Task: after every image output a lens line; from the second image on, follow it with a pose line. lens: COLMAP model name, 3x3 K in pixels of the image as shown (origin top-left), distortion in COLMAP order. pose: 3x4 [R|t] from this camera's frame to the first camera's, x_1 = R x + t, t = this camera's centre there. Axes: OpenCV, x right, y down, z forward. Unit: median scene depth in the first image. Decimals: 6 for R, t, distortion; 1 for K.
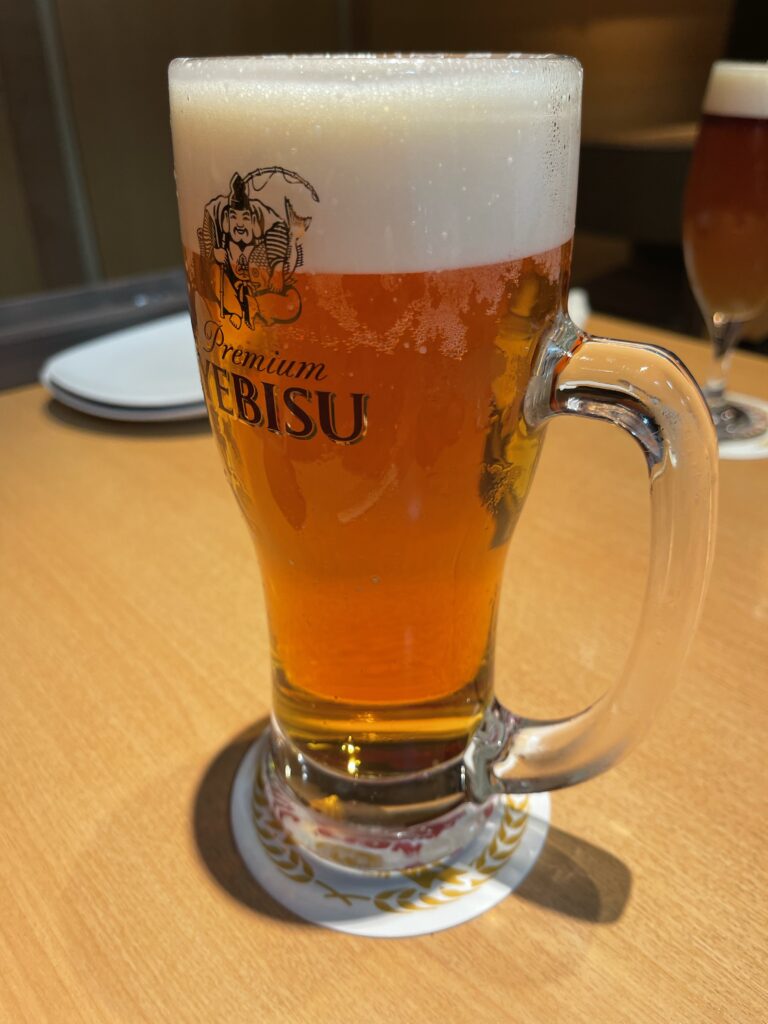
lens RADIAL K [[795.8, 0, 384.0], [0, 795.8, 512.0], [0, 0, 1]] dist [0.000828, 0.006708]
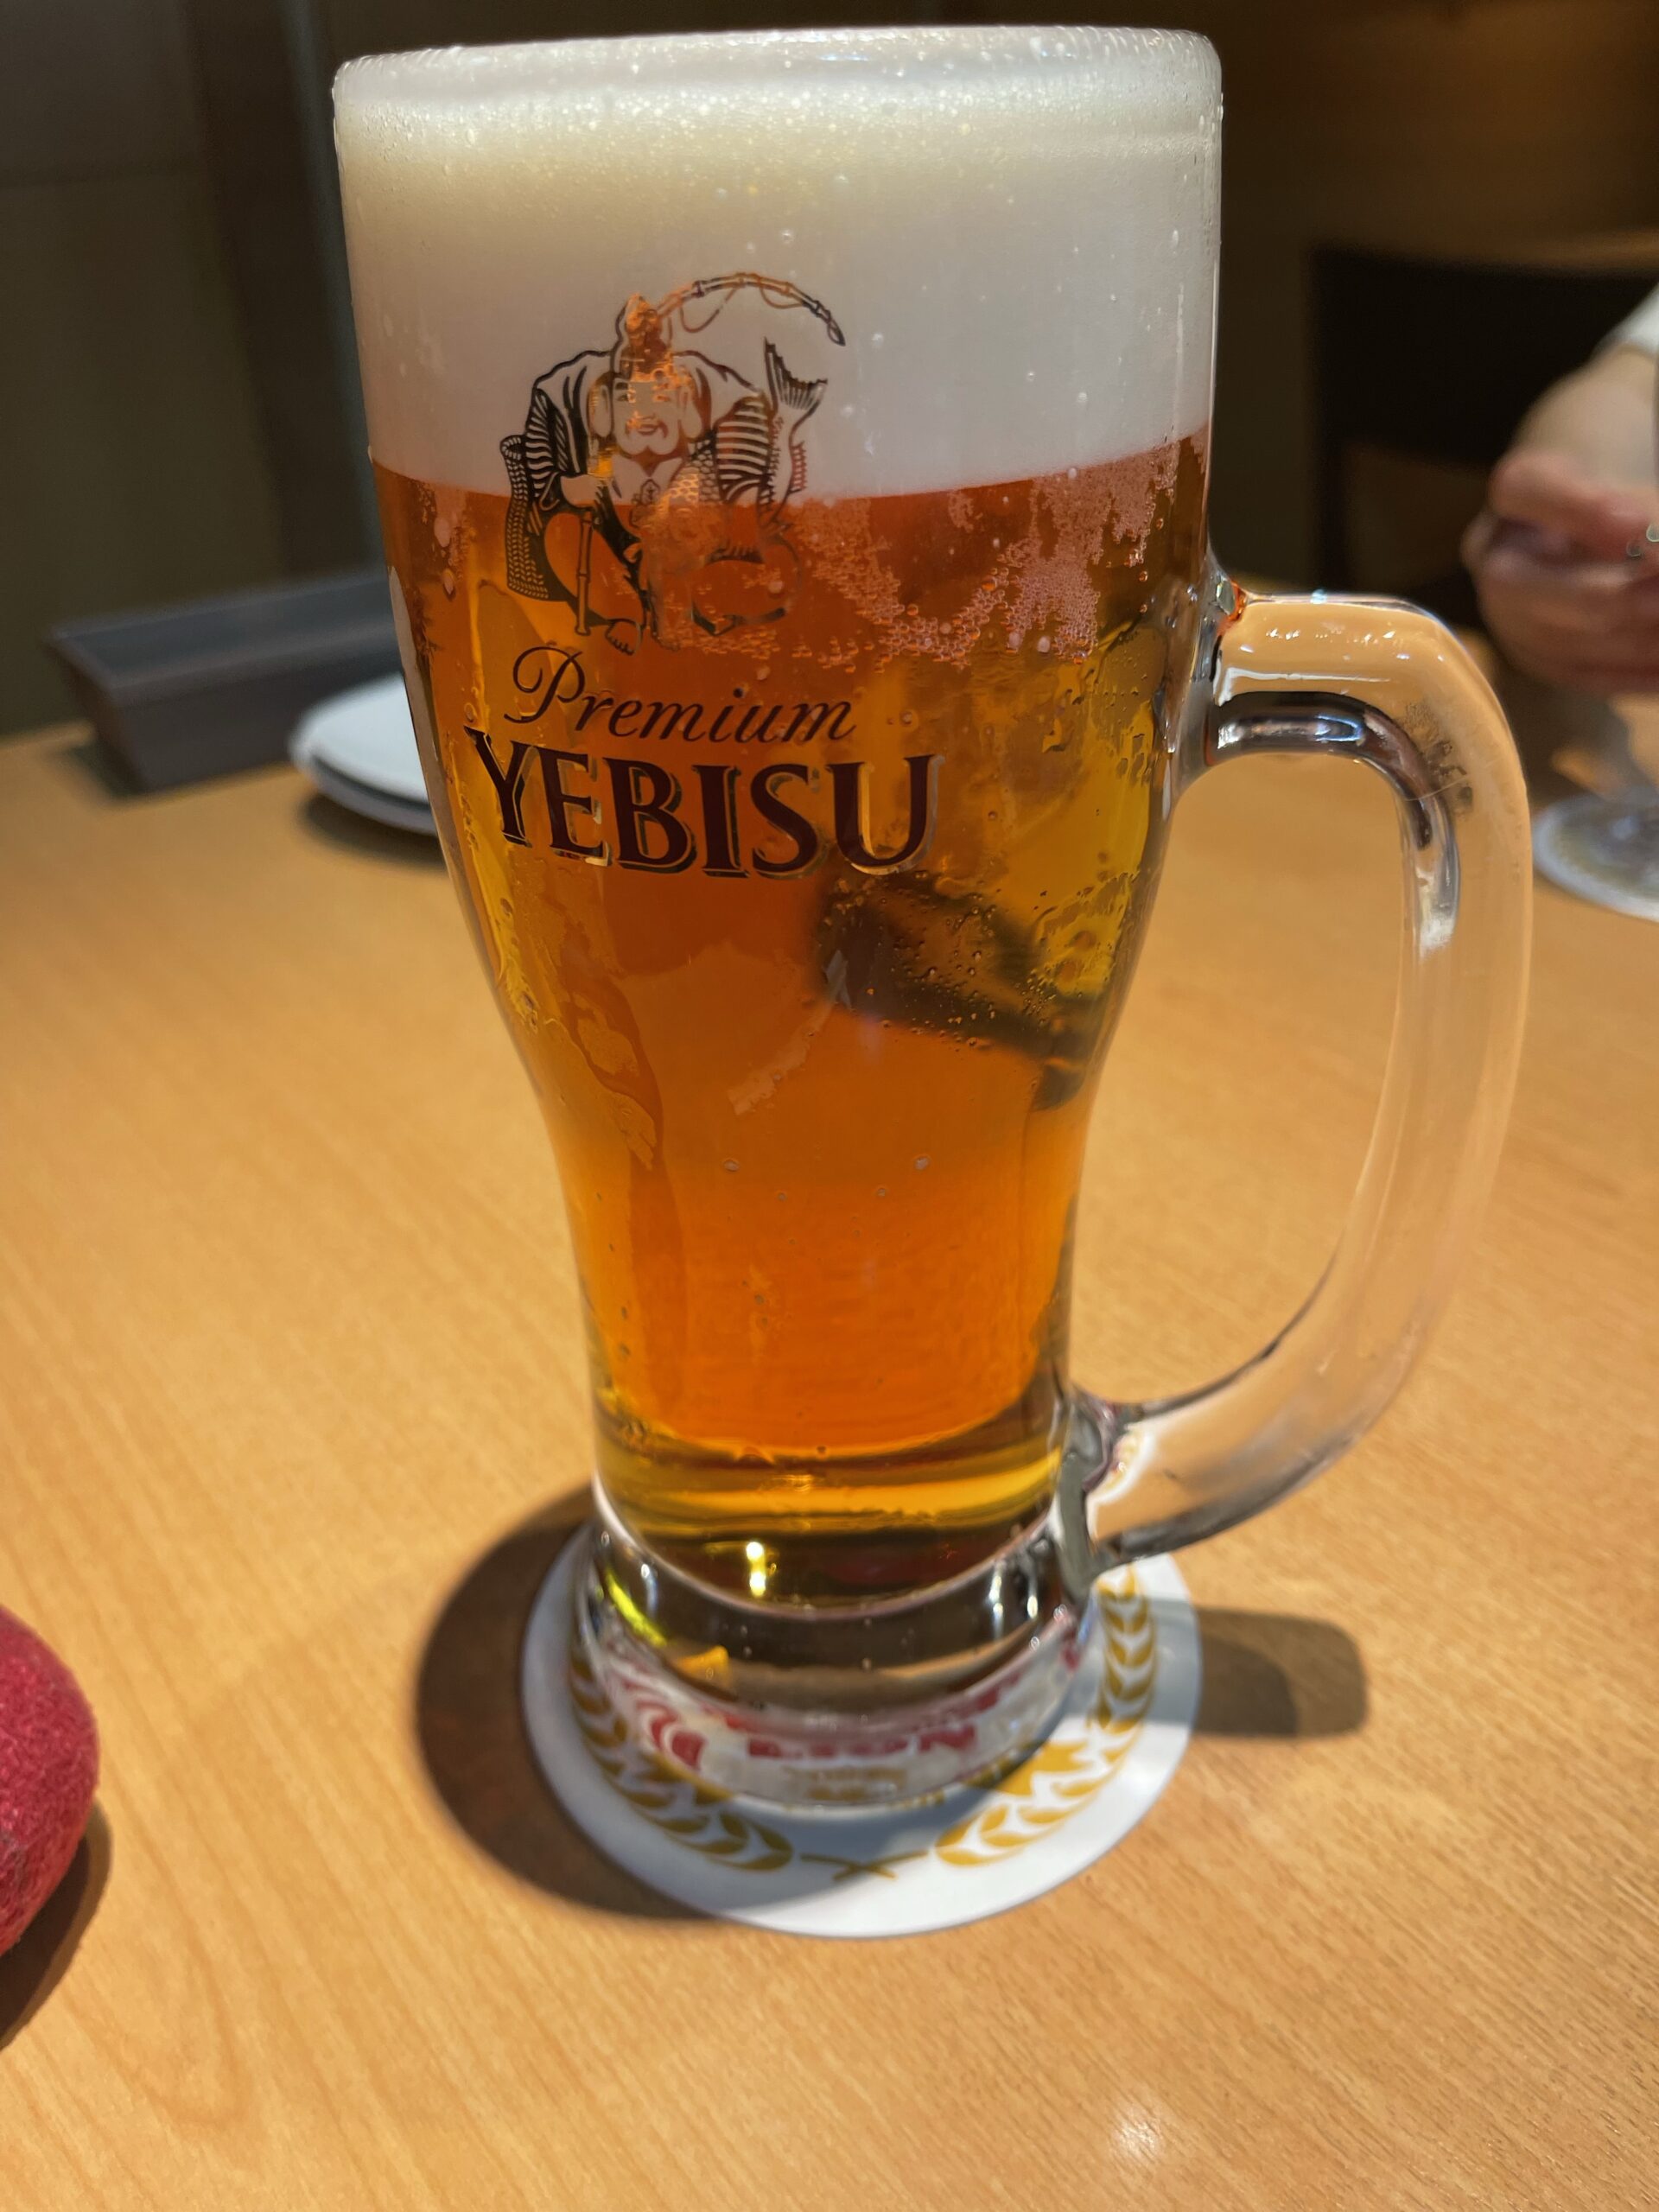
lens RADIAL K [[1690.9, 0, 841.7], [0, 1690.9, 1109.5], [0, 0, 1]] dist [0.015944, -0.000907]
pose [[0.936425, -0.194229, 0.292206, -0.417845], [0.194137, 0.980527, 0.029608, 0.018889], [-0.292266, 0.029003, 0.955897, 0.056452]]
